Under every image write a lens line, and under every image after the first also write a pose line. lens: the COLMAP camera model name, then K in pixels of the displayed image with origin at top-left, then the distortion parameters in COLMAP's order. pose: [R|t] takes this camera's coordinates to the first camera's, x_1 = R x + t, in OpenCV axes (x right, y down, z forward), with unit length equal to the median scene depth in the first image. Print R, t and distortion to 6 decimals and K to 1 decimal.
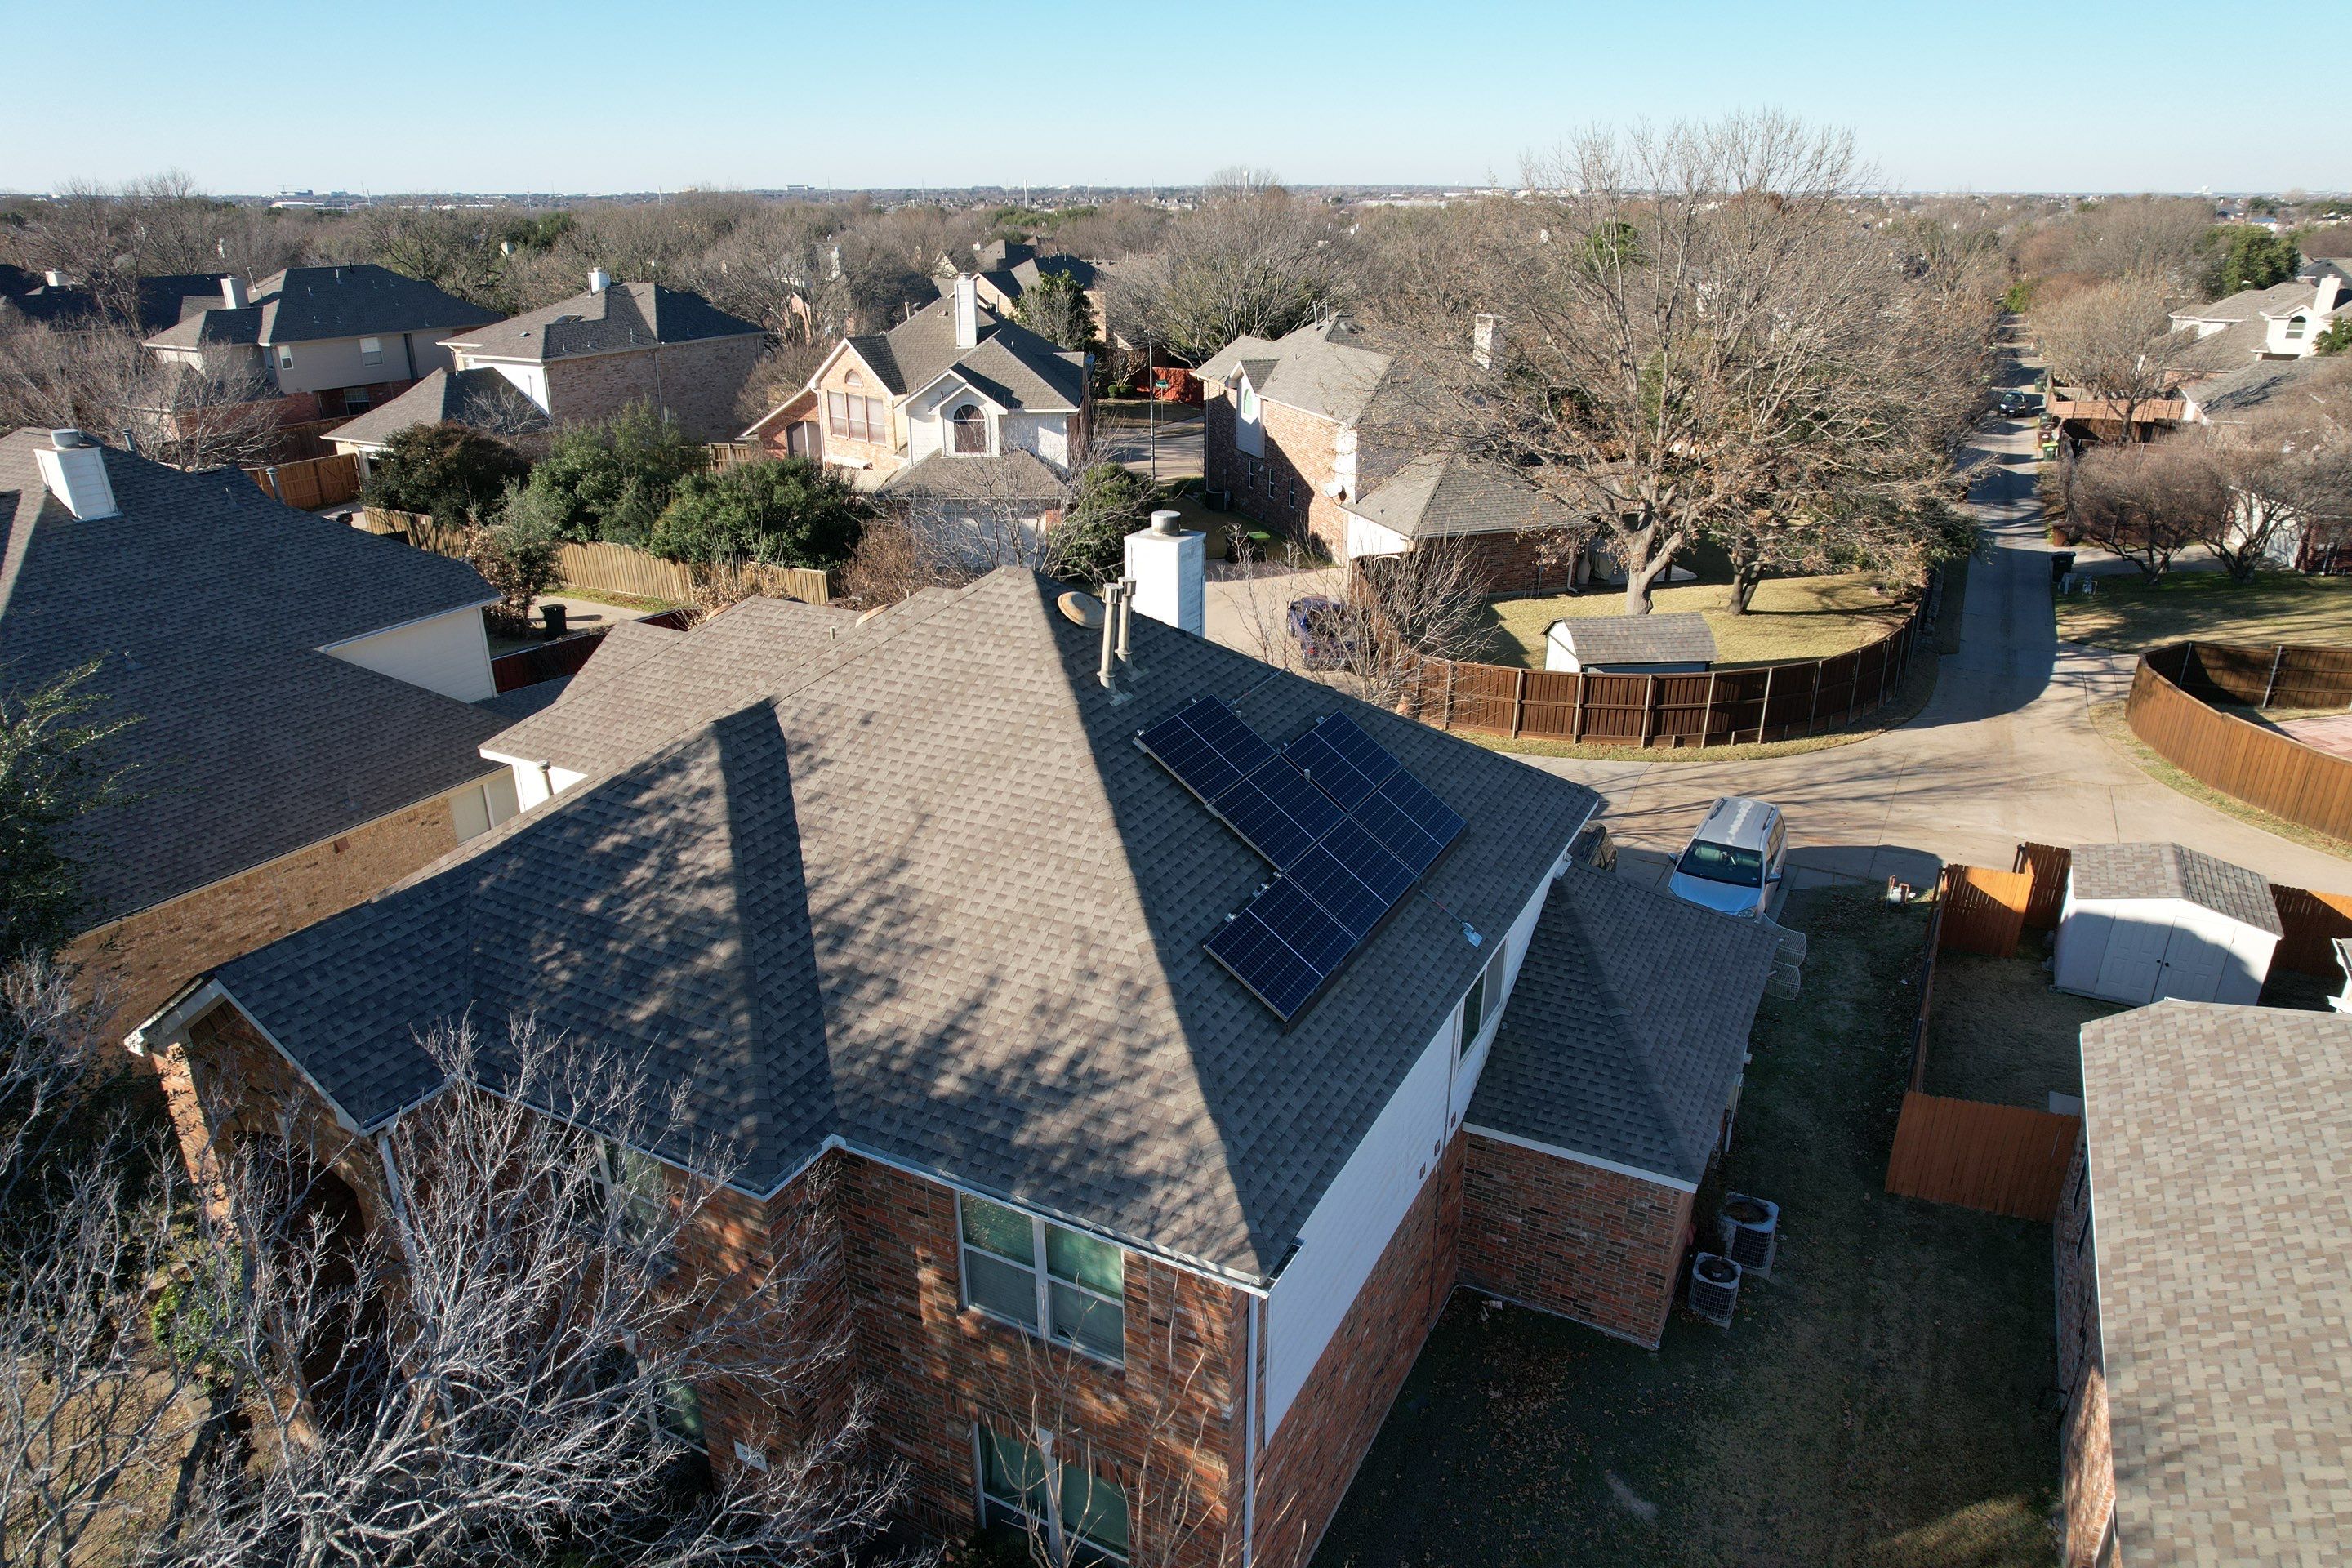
lens RADIAL K [[1482.2, 0, 1175.8], [0, 1482.2, 742.6], [0, 0, 1]] dist [-0.112292, 0.098170]
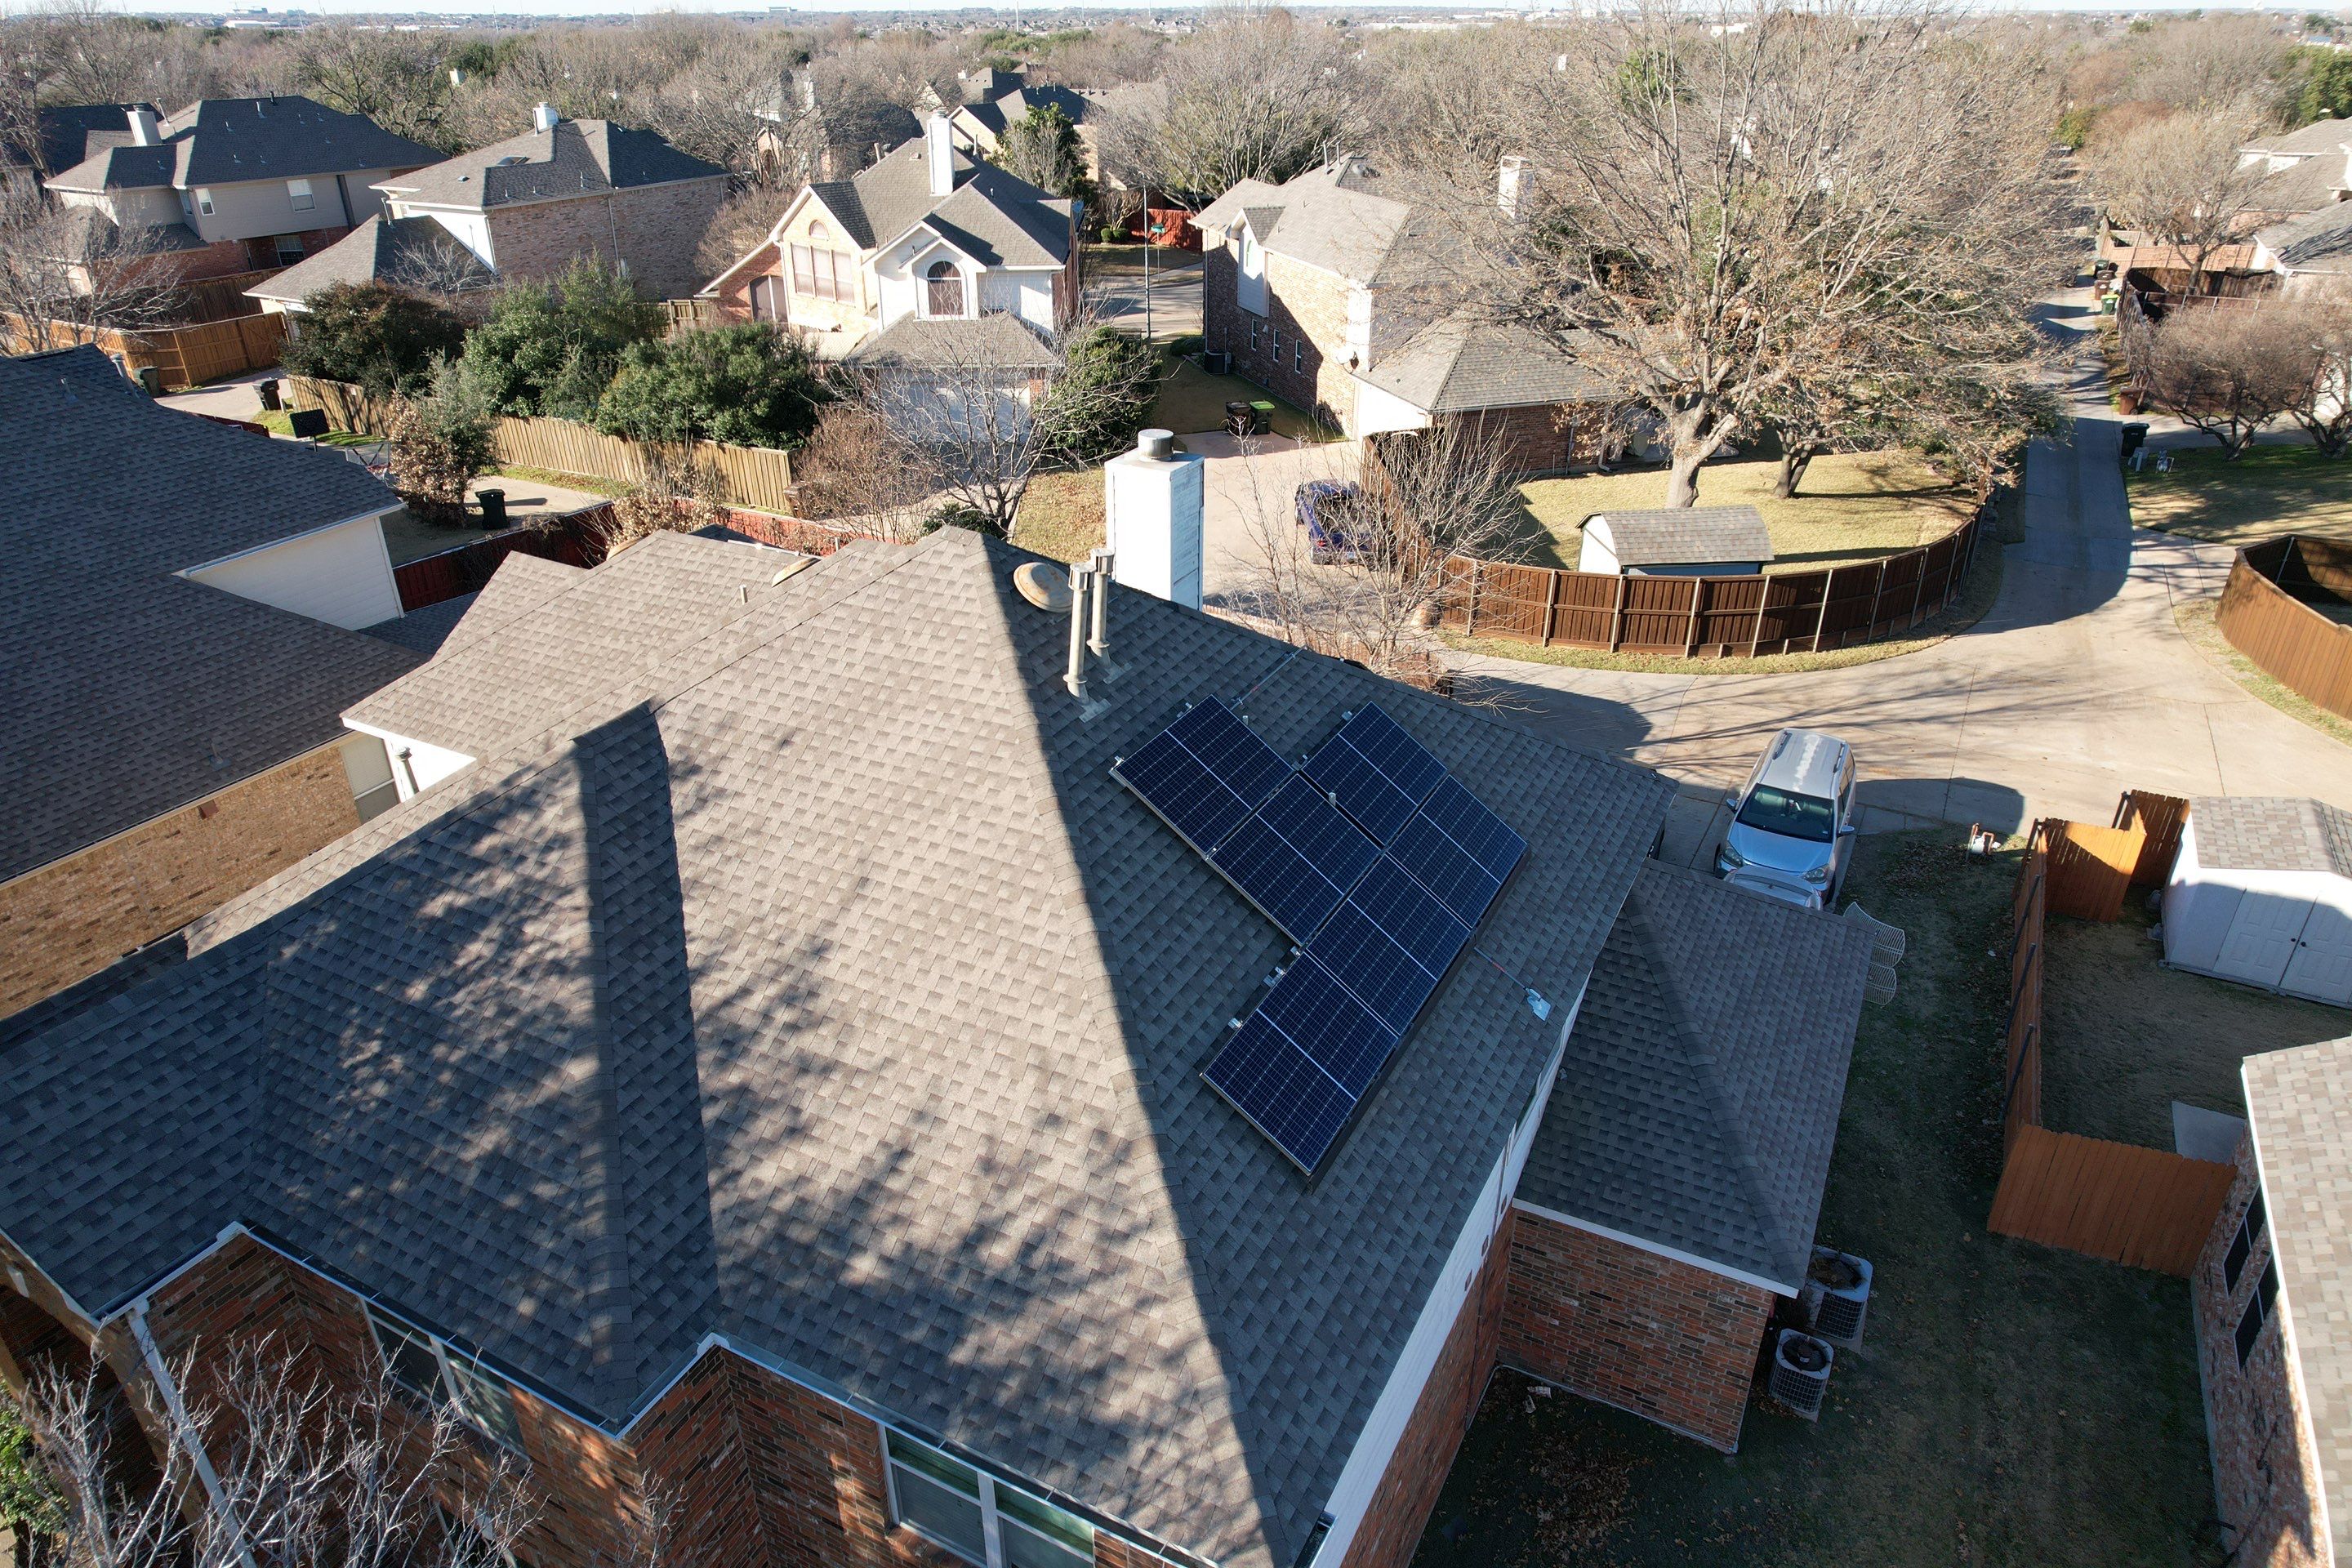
lens RADIAL K [[1482.2, 0, 1175.8], [0, 1482.2, 742.6], [0, 0, 1]] dist [-0.112292, 0.098170]
pose [[0.999999, -0.000950, 0.000748, 0.002118], [0.000865, 0.994401, 0.105674, -0.040171], [-0.000844, -0.105673, 0.994401, 0.096430]]
